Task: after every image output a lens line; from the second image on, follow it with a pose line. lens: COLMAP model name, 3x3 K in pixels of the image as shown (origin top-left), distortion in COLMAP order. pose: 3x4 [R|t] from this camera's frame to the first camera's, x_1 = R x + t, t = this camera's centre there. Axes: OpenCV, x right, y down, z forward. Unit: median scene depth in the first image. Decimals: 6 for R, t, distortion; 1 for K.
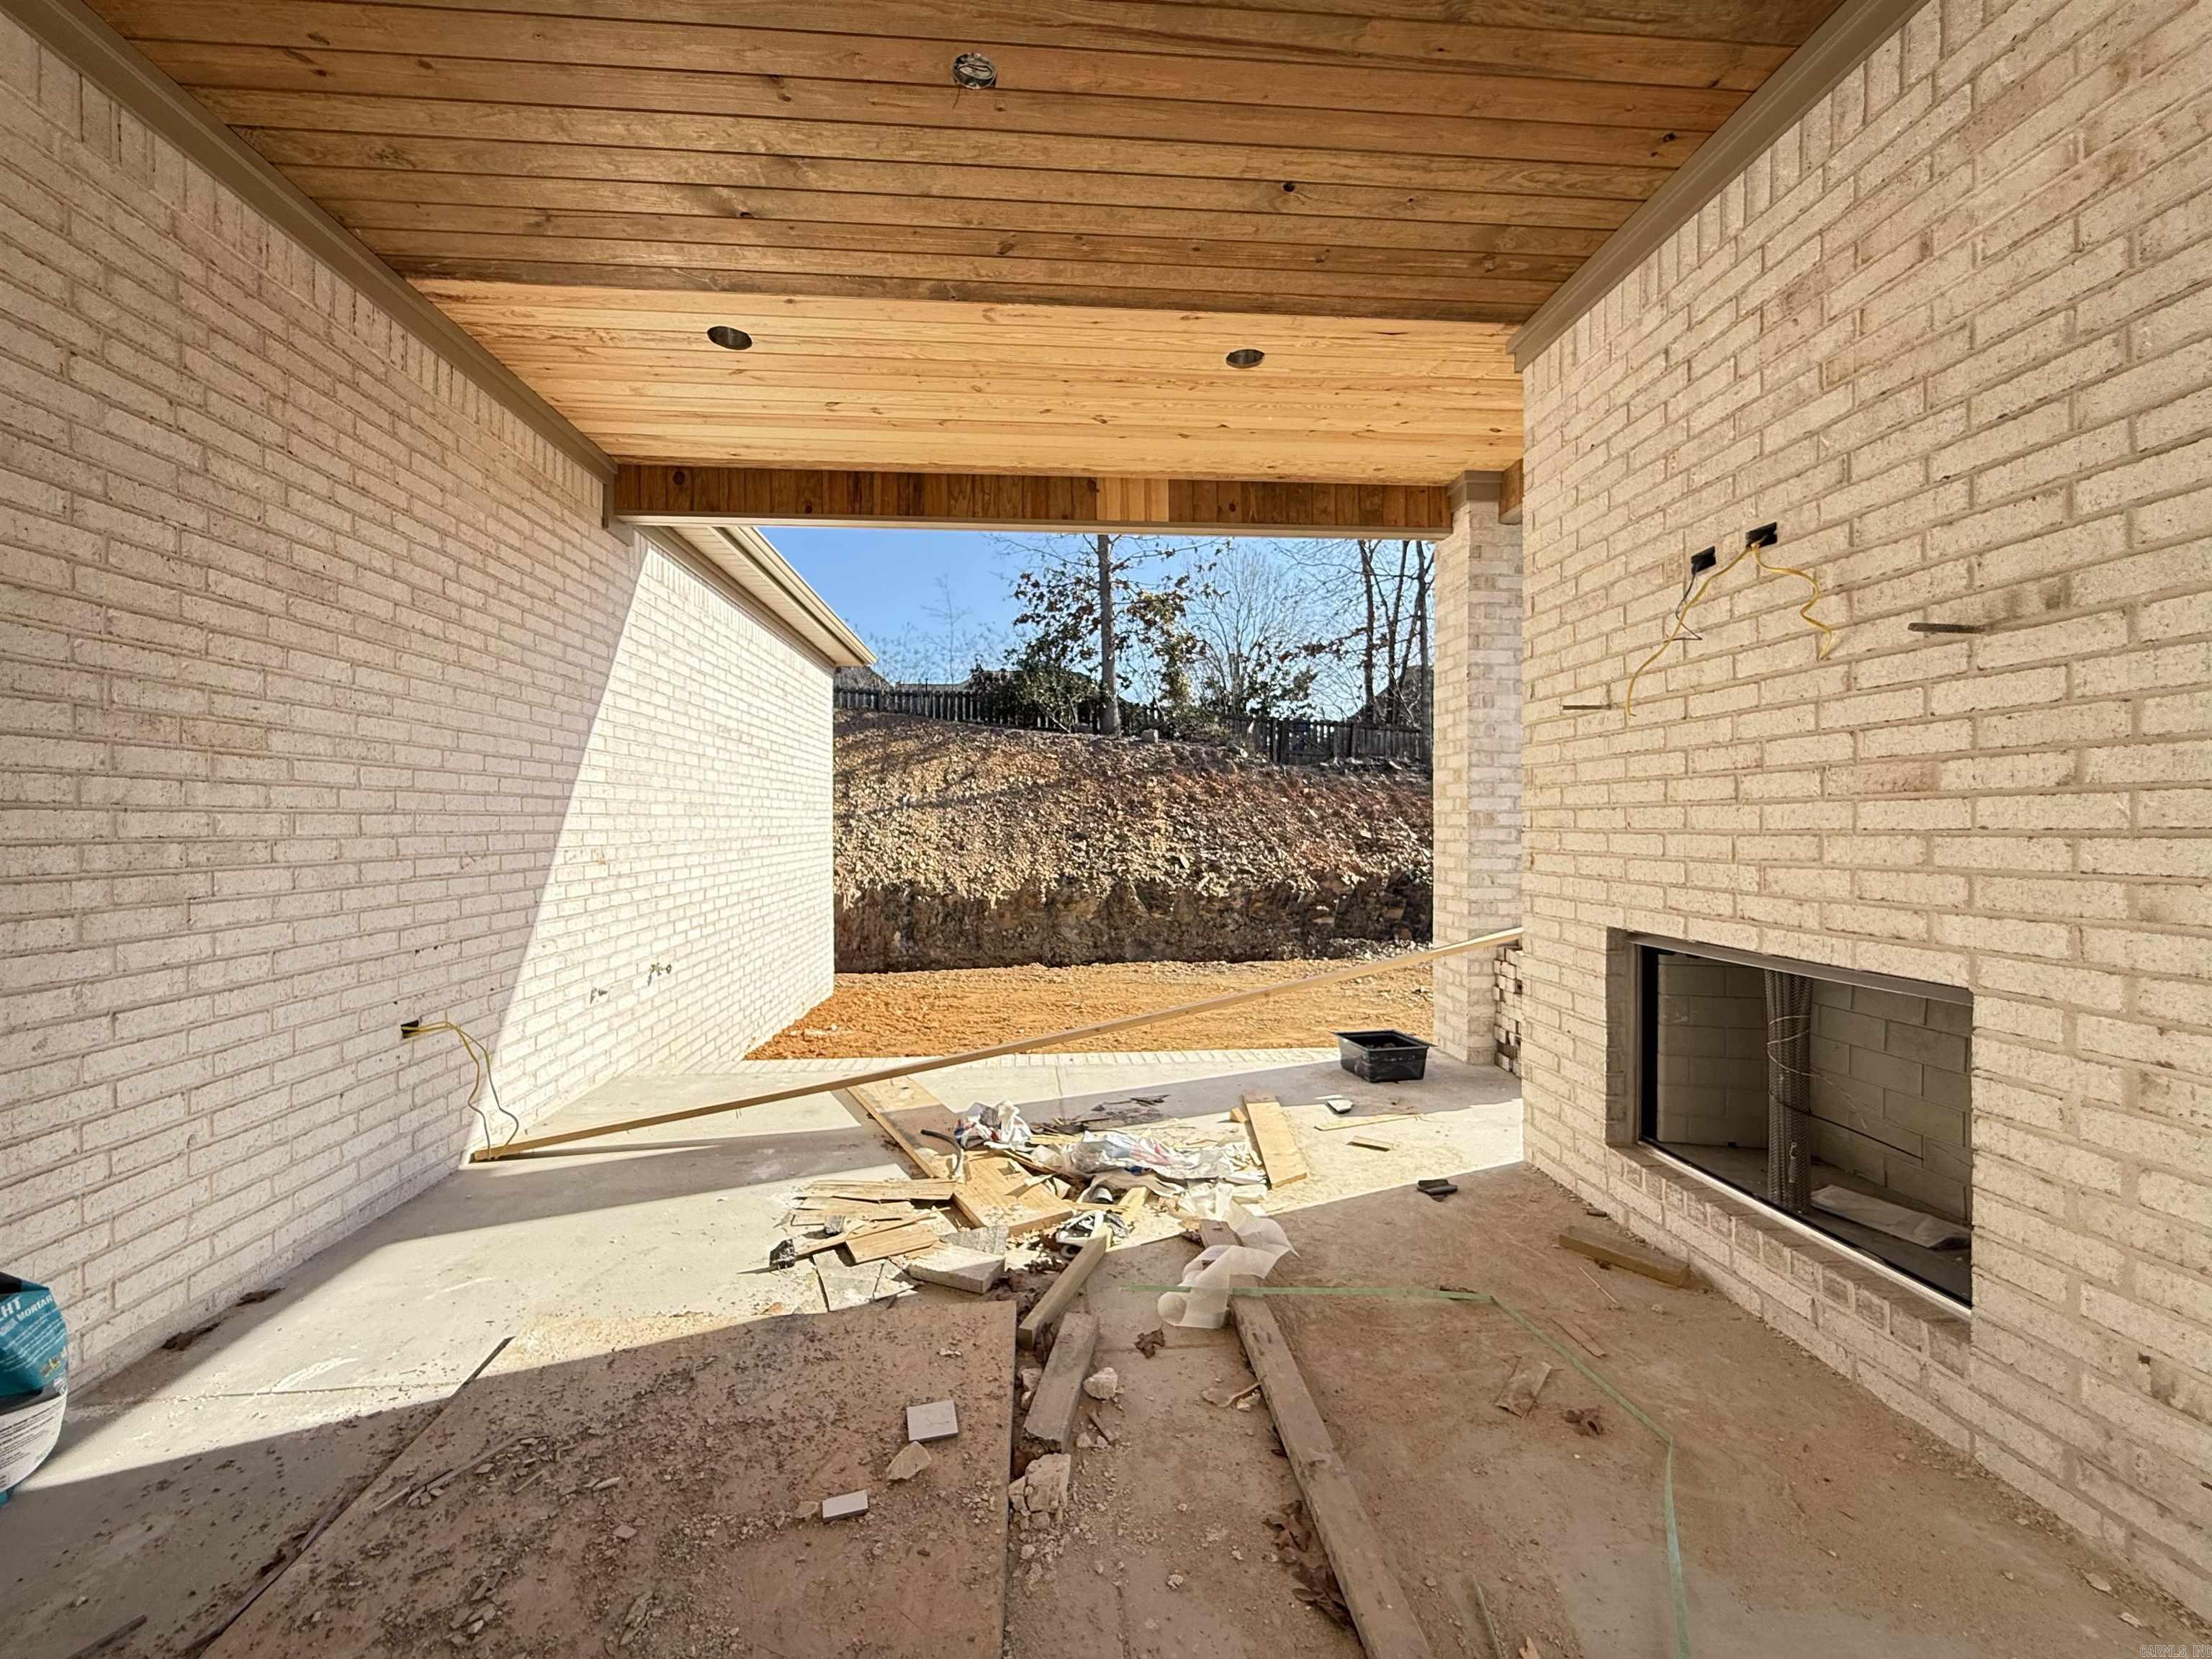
lens RADIAL K [[883.5, 0, 1096.6], [0, 883.5, 829.5], [0, 0, 1]] dist [-0.001853, -0.000063]
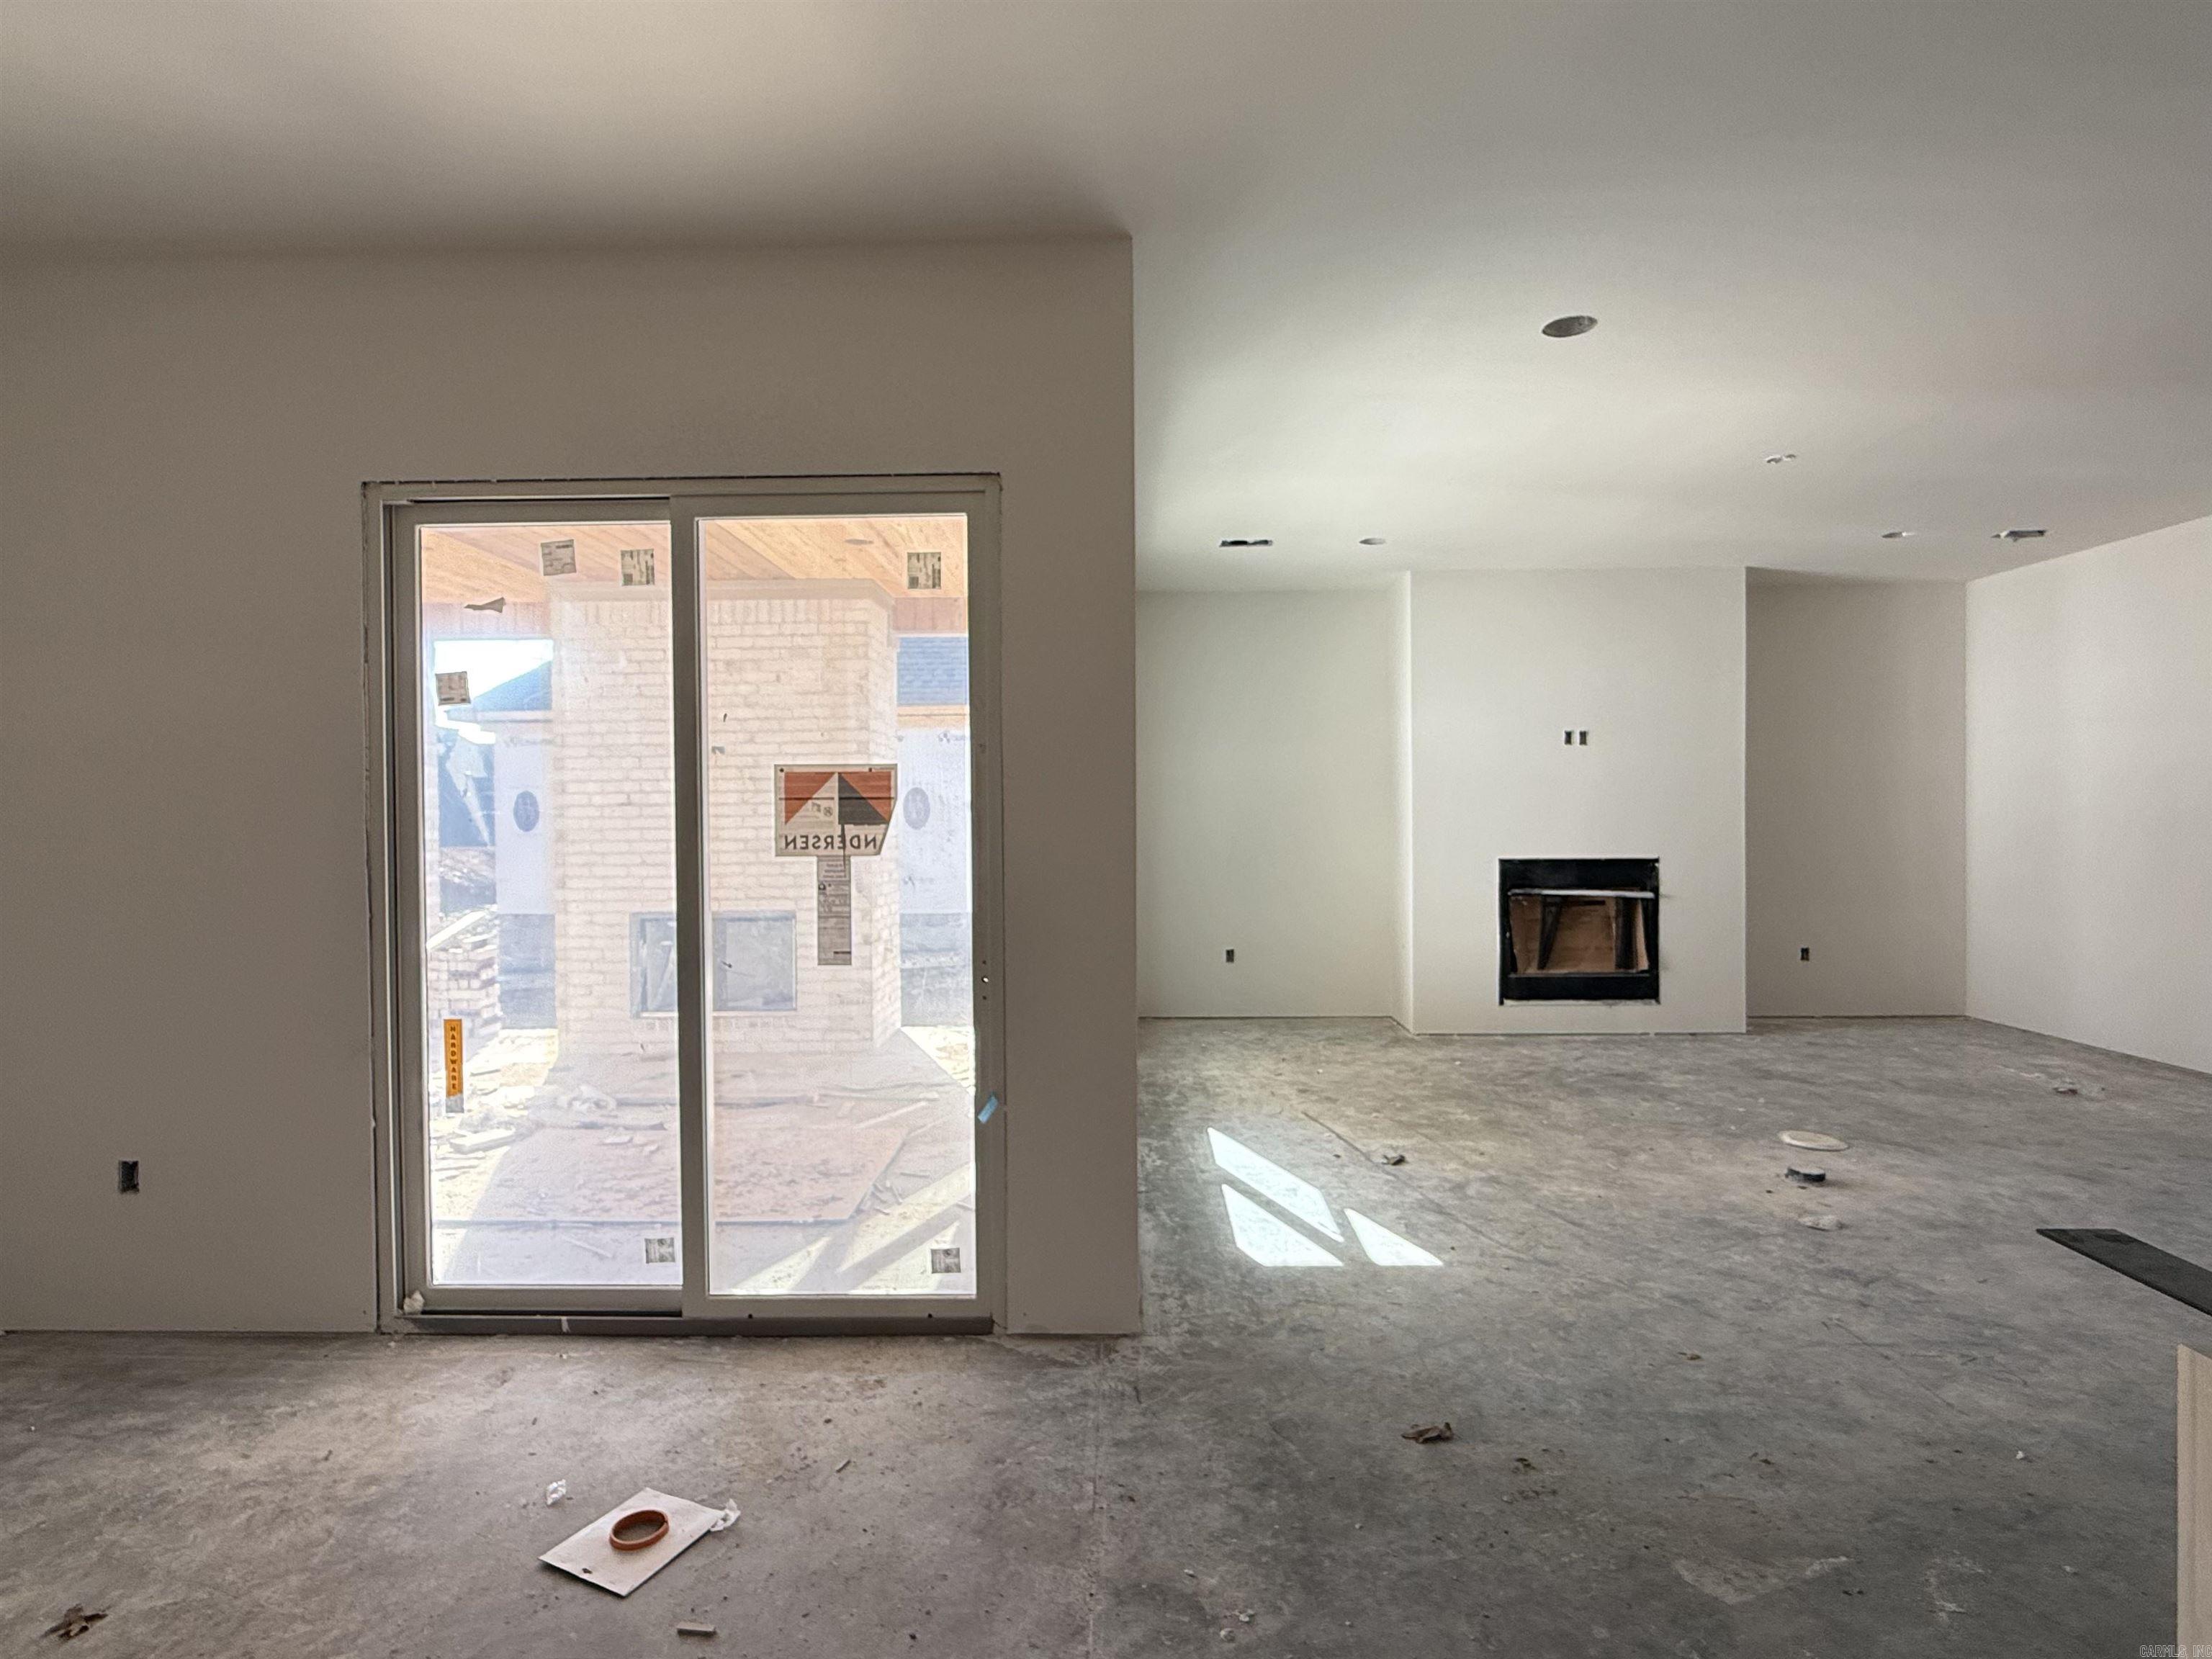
lens RADIAL K [[1114.5, 0, 1099.1], [0, 1114.5, 830.2], [0, 0, 1]] dist [-0.000428, 0.000841]
pose [[0.098352, -0.010445, 0.995097, -2.141870], [0.016418, 0.999826, 0.008872, -0.095382], [-0.995016, 0.015465, 0.098506, -0.387455]]
